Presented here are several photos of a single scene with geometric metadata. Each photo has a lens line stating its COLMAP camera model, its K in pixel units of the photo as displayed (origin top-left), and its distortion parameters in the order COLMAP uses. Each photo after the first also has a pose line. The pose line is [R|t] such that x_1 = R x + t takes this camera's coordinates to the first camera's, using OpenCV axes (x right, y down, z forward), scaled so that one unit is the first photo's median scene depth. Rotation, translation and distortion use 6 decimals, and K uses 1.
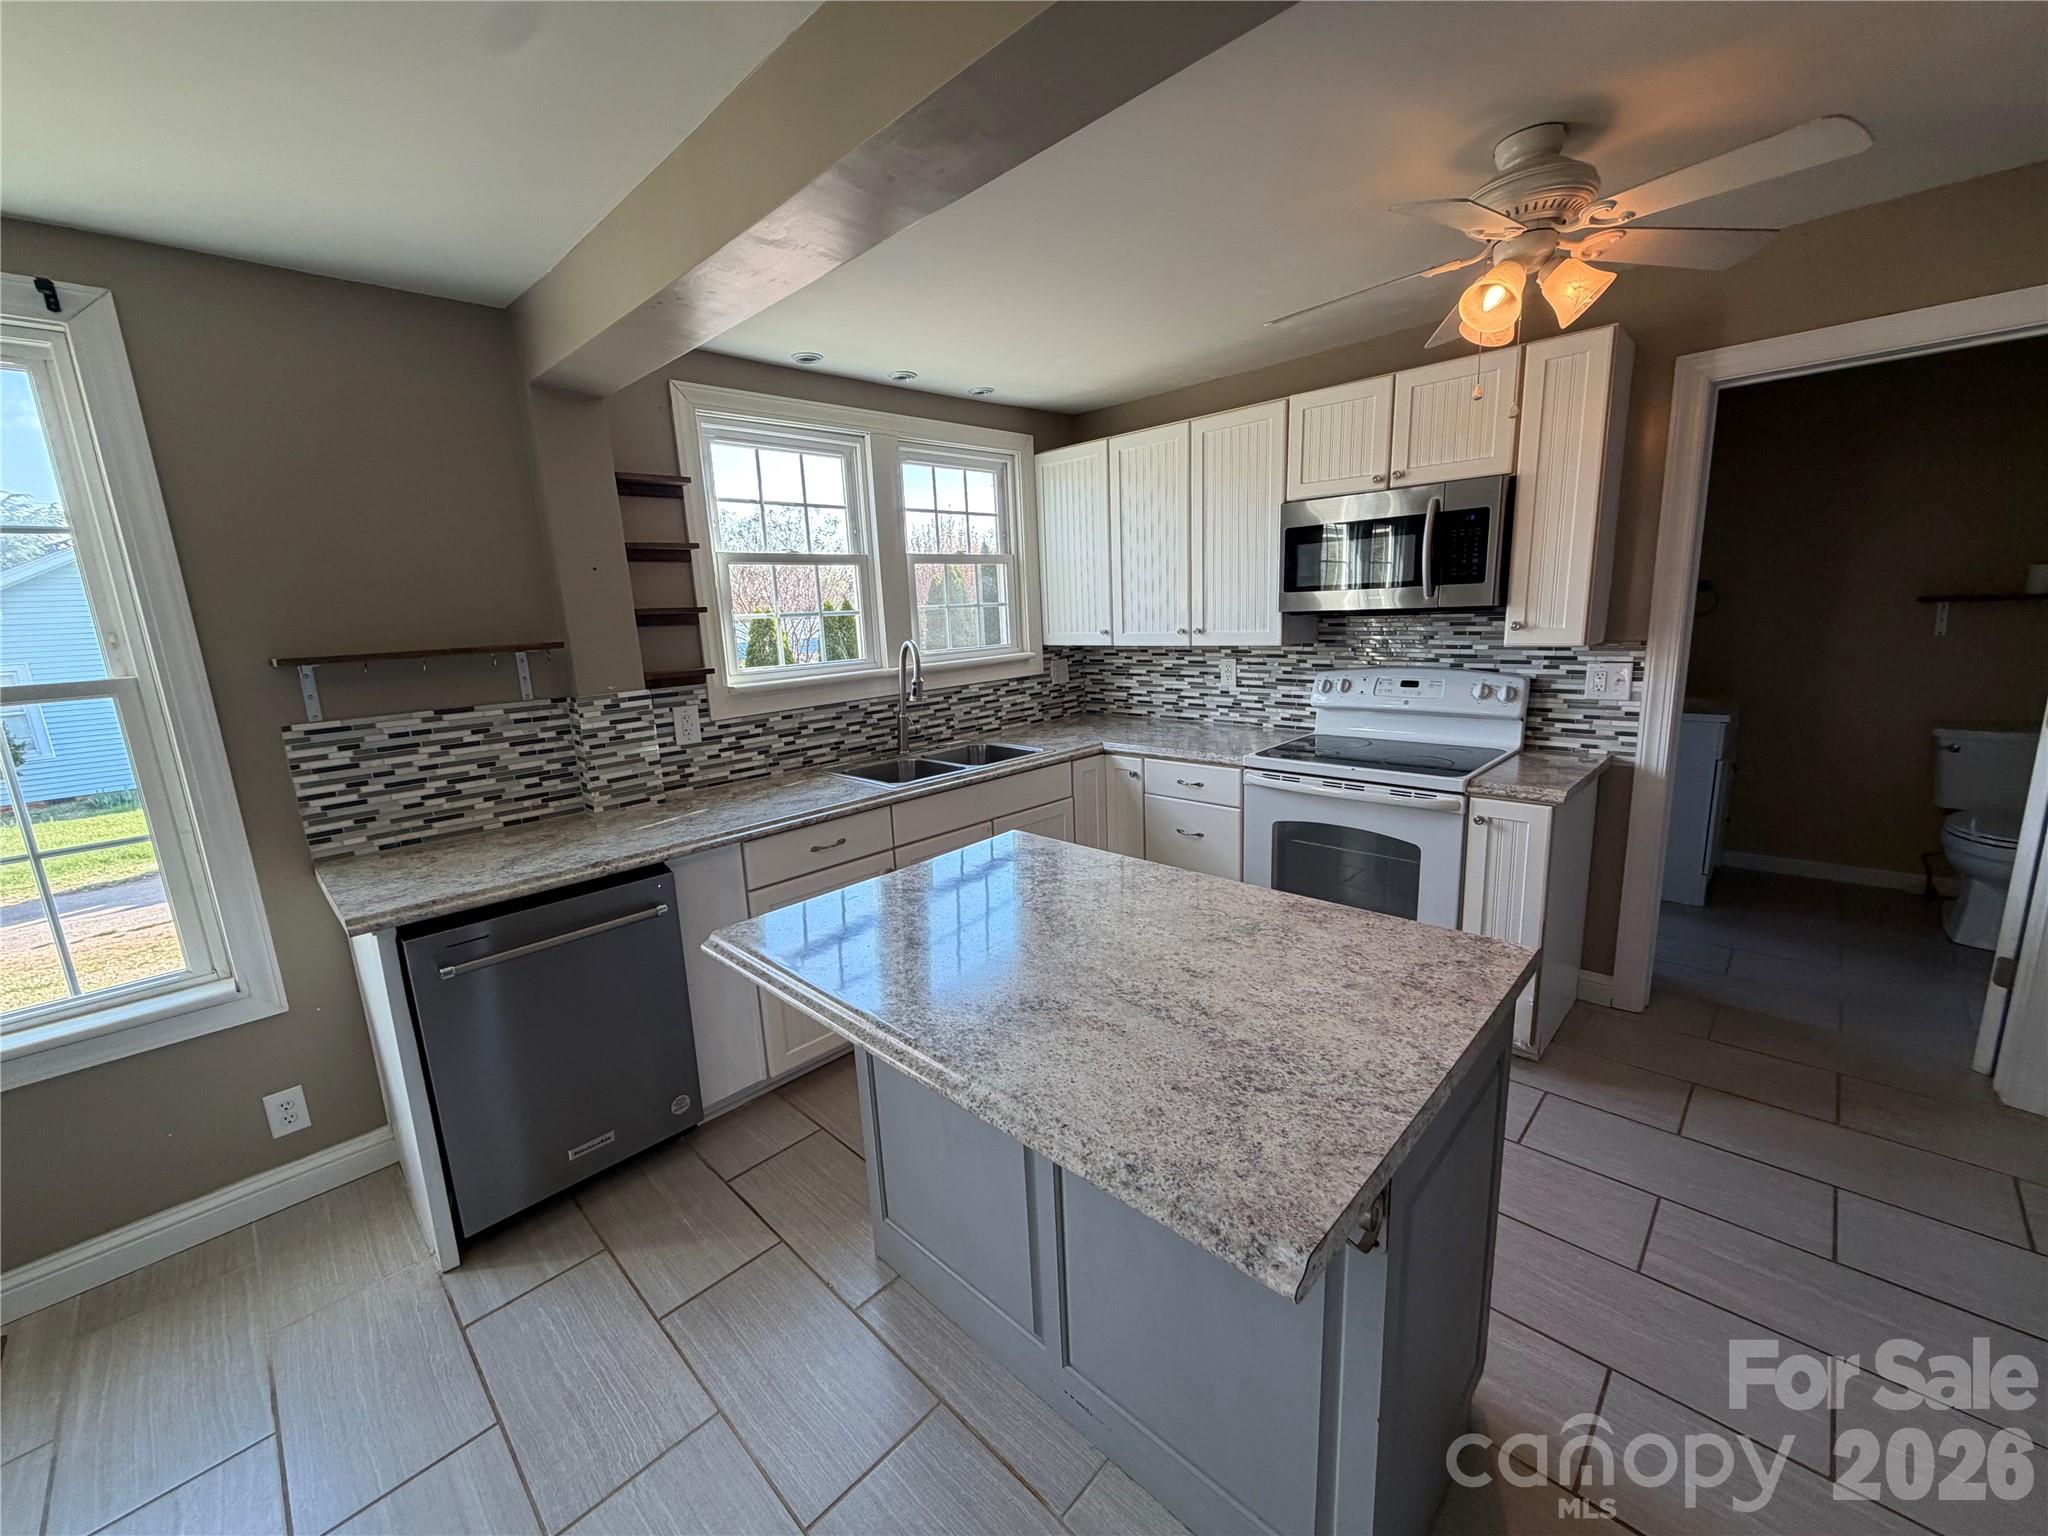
lens RADIAL K [[812.8, 0, 1016.1], [0, 812.8, 767.6], [0, 0, 1]] dist [-0.002080, -0.000074]
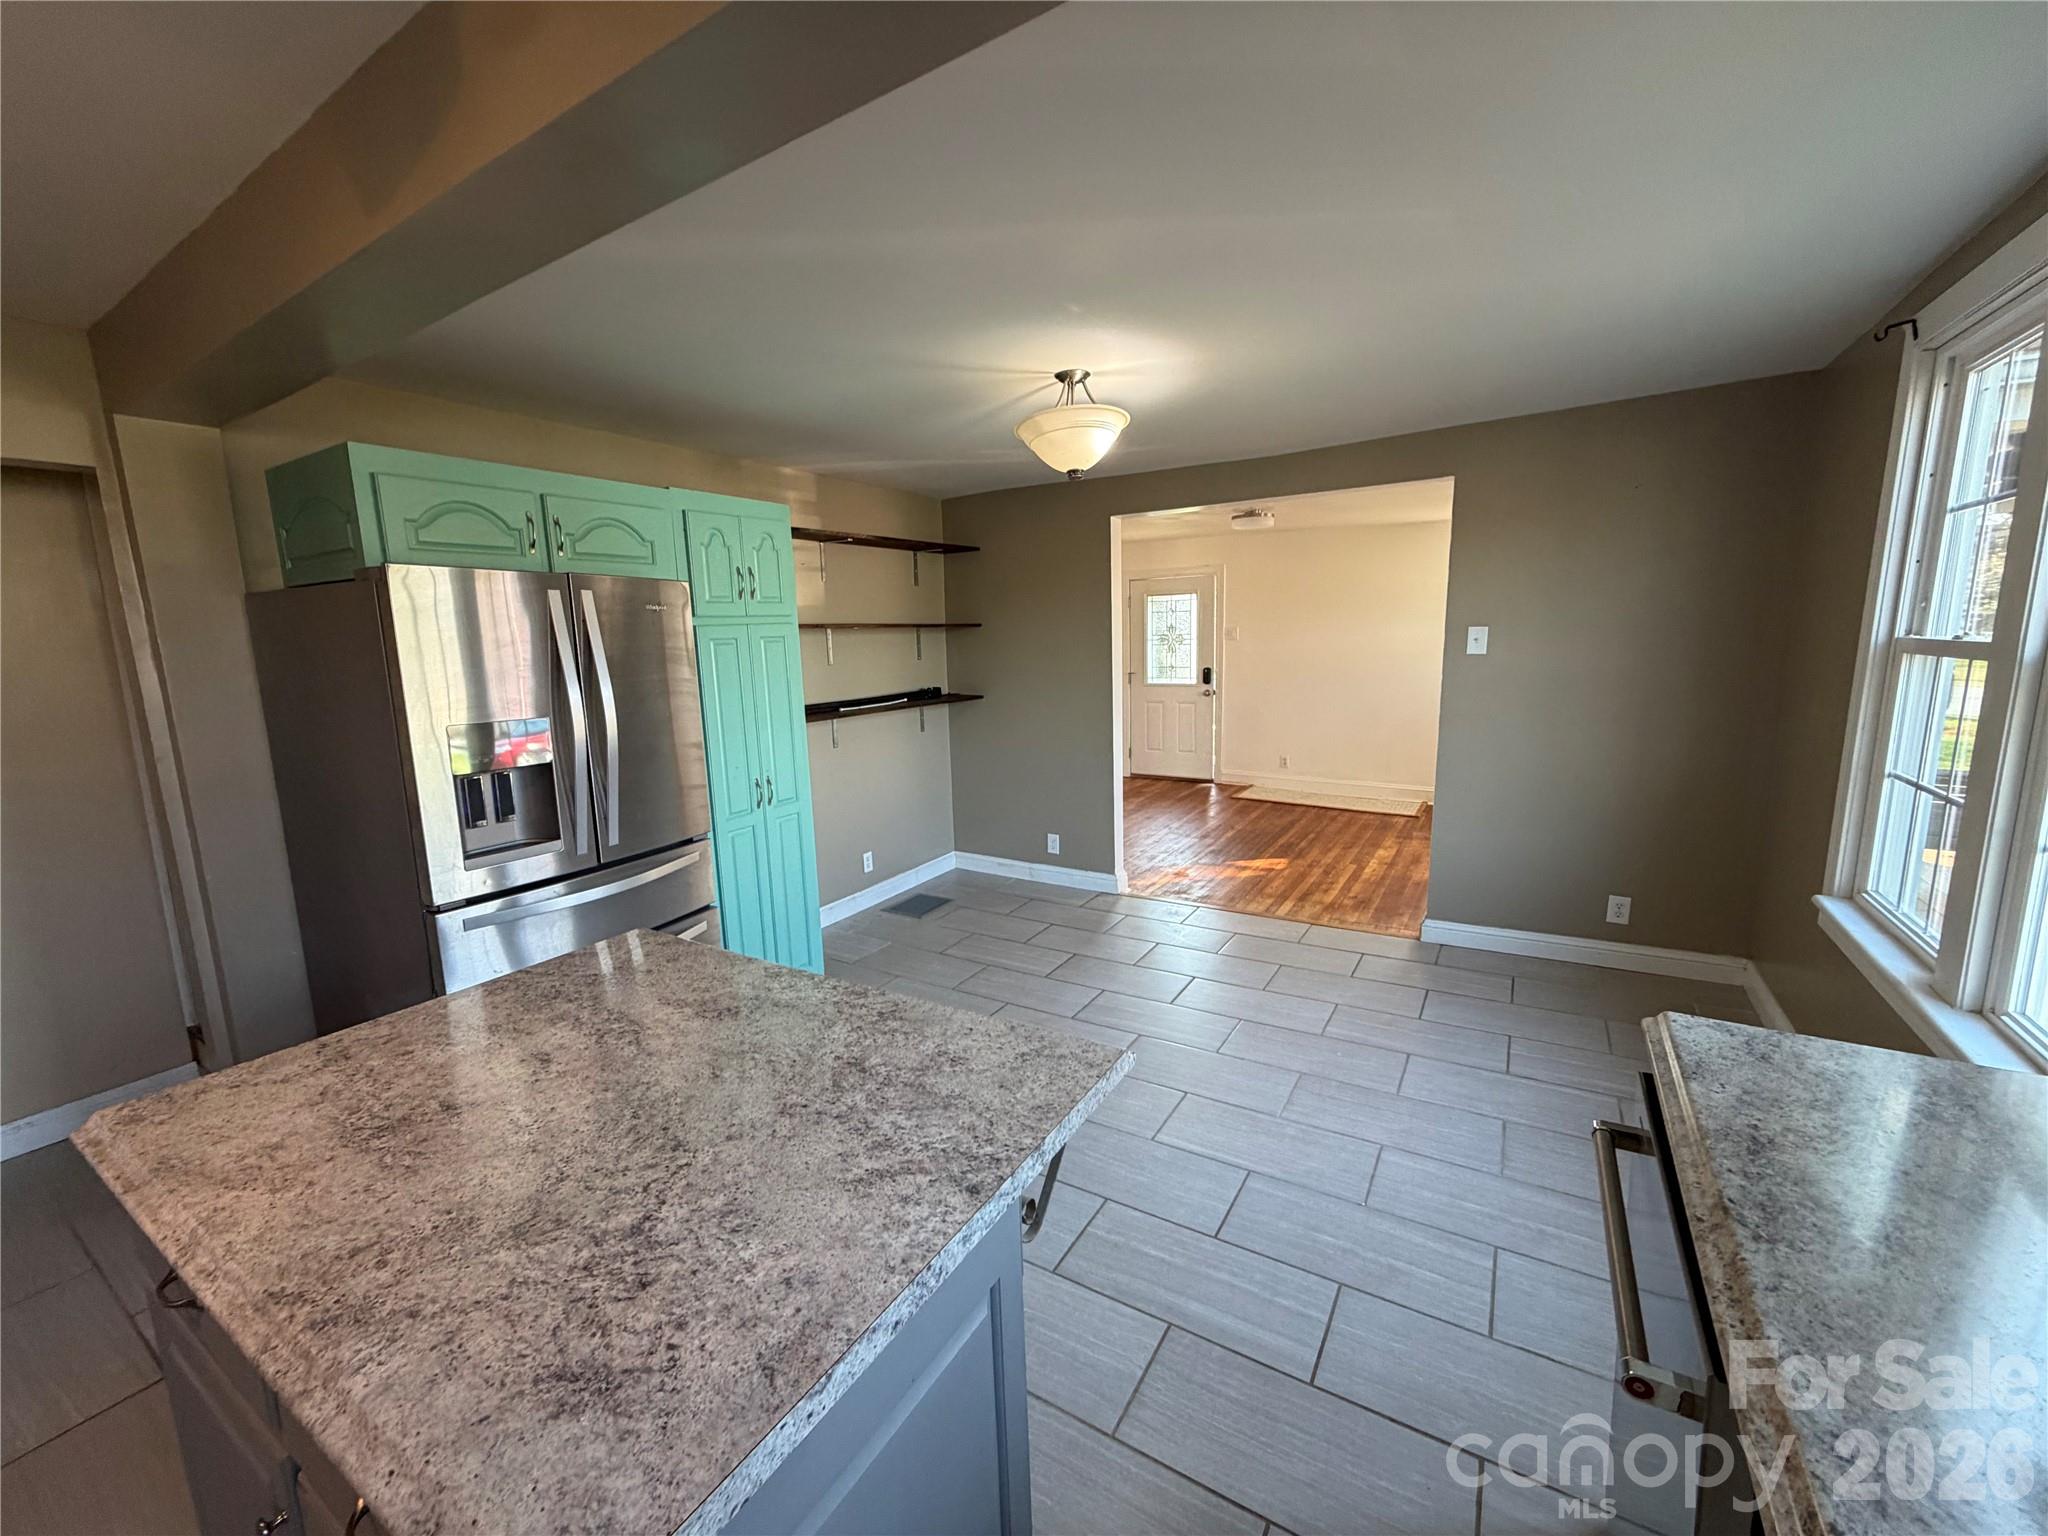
lens RADIAL K [[812.8, 0, 1021.8], [0, 812.8, 770.8], [0, 0, 1]] dist [-0.002080, -0.000074]
pose [[-0.971671, 0.115817, -0.206016, -0.069376], [0.035110, 0.932761, 0.358781, -0.156150], [0.233717, 0.341384, -0.910403, 0.758170]]
